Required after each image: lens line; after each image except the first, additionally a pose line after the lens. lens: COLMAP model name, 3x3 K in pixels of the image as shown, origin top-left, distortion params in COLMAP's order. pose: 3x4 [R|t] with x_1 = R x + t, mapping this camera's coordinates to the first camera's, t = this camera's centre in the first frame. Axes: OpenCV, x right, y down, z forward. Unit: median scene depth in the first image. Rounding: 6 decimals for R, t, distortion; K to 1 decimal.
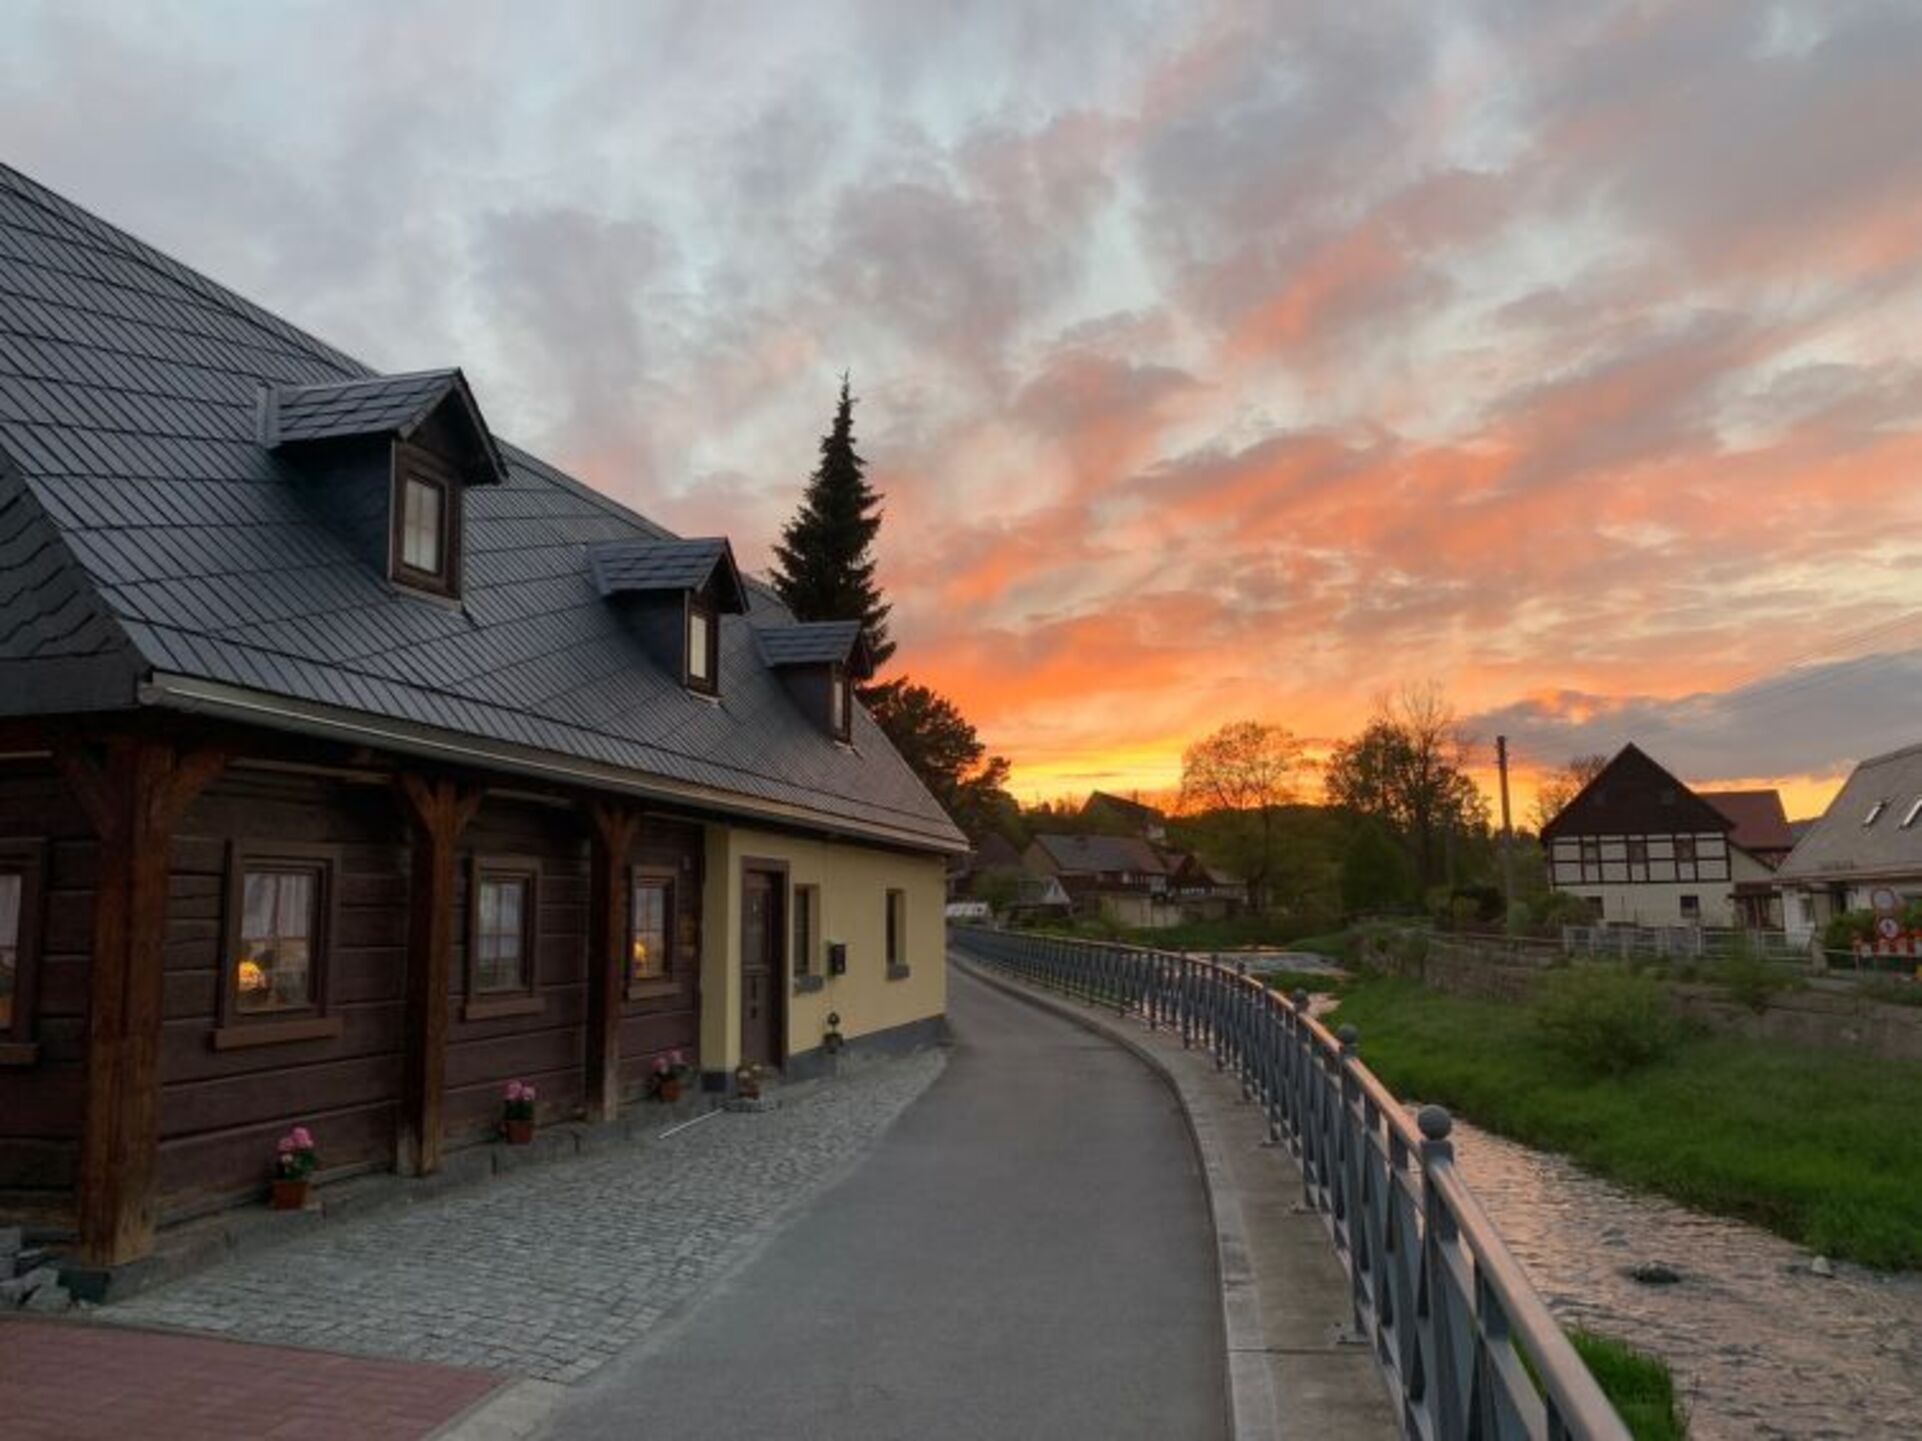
lens RADIAL K [[1466.7, 0, 959.3], [0, 1466.7, 686.4], [0, 0, 1]] dist [0.136583, 0.001347]
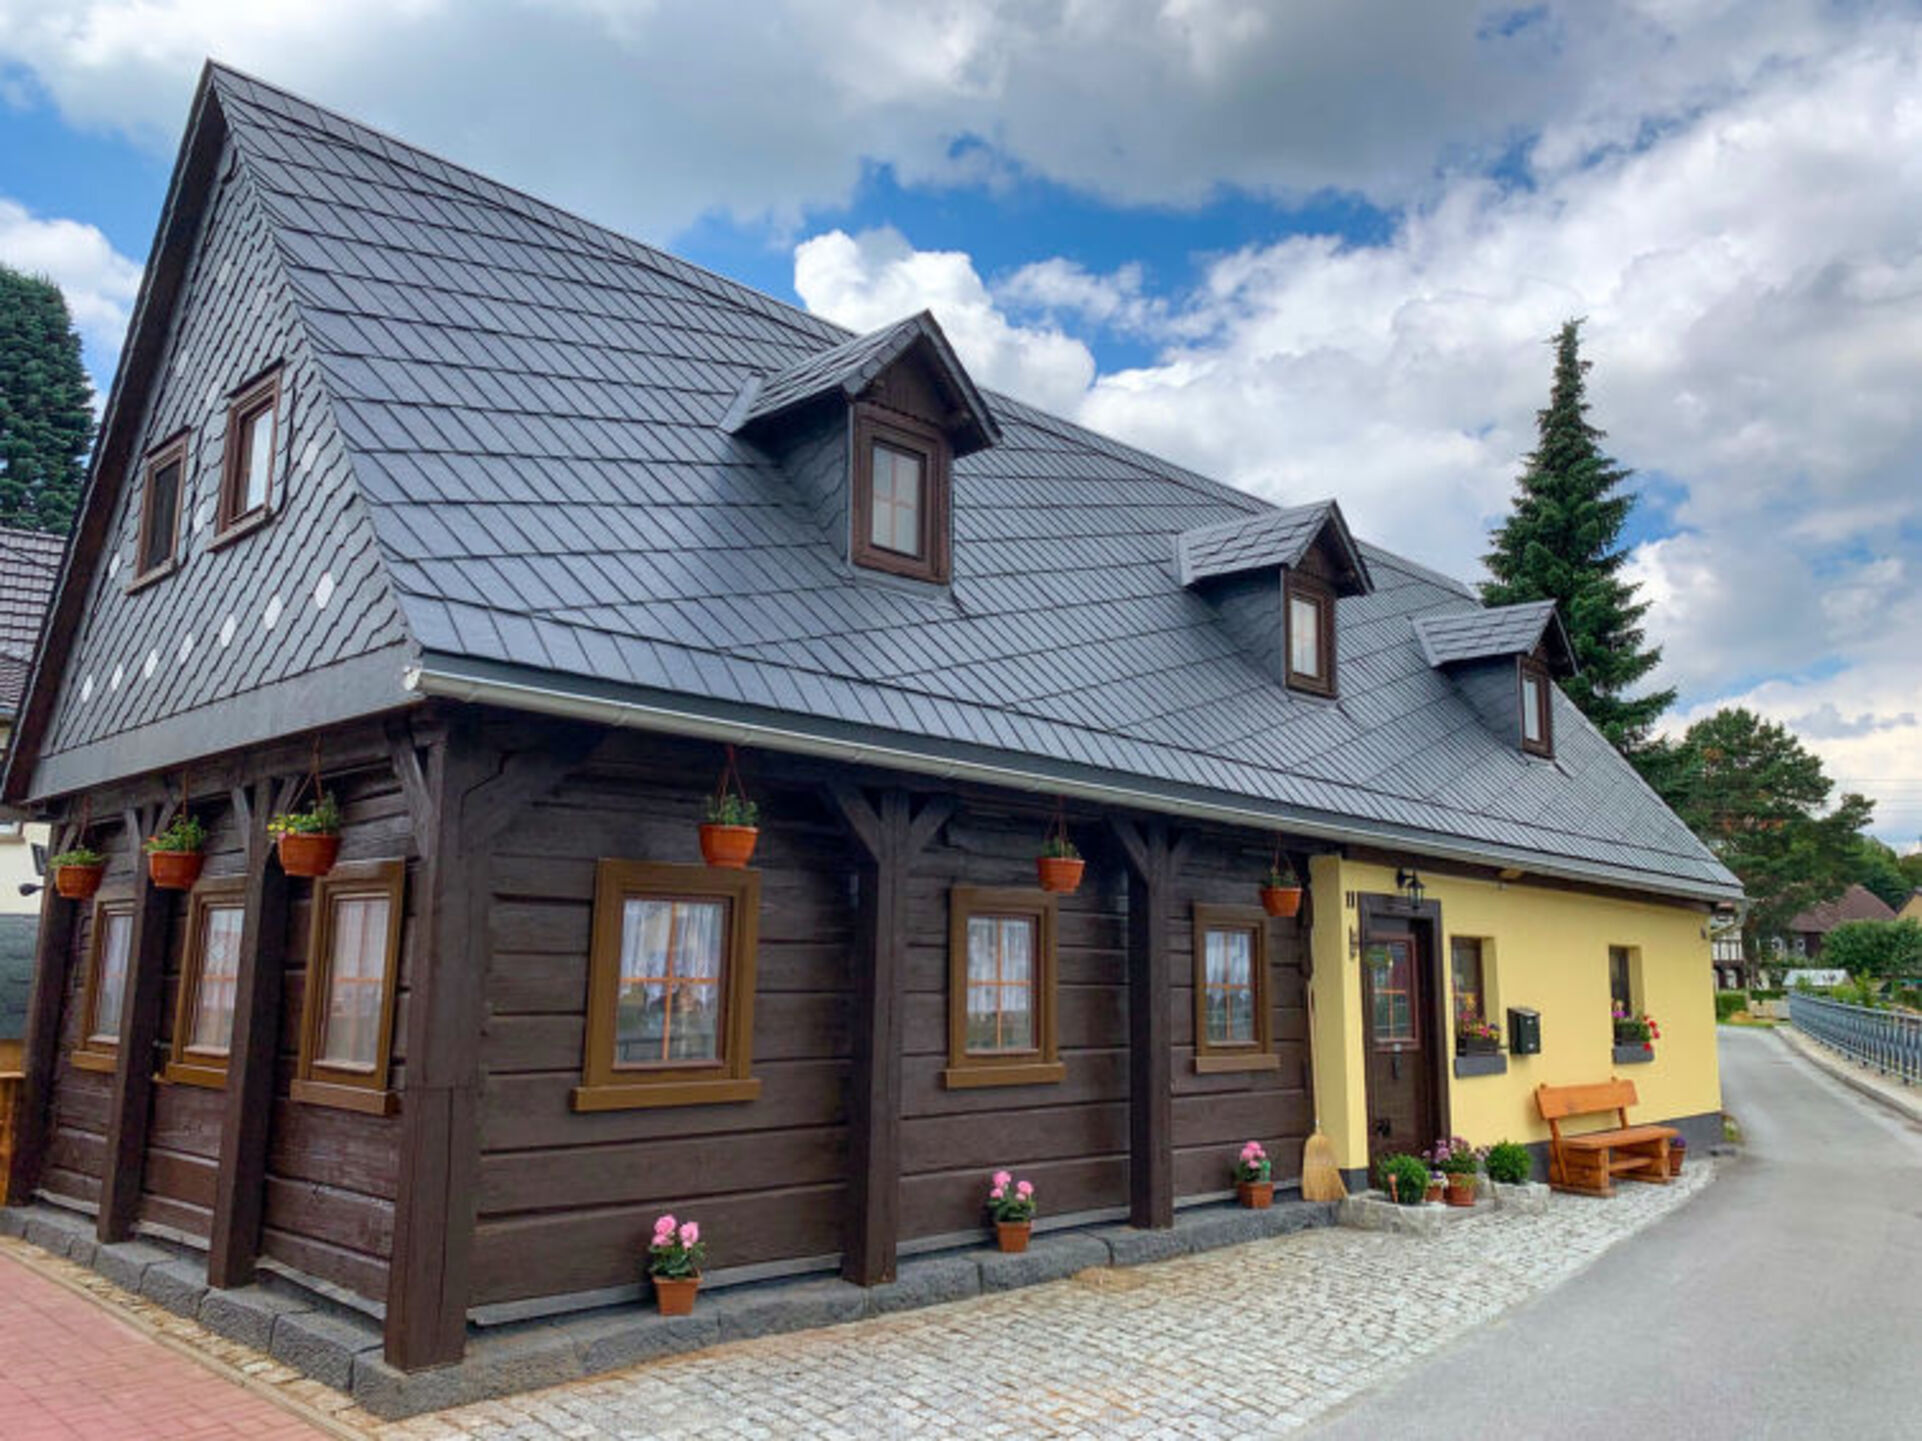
lens RADIAL K [[1503.0, 0, 961.0], [0, 1503.0, 720.5], [0, 0, 1]] dist [0.072096, -0.000062]
pose [[0.876970, -0.067081, -0.475840, 0.051399], [0.061253, 0.997736, -0.027765, 0.030694], [0.476626, -0.004798, 0.879093, 0.186740]]
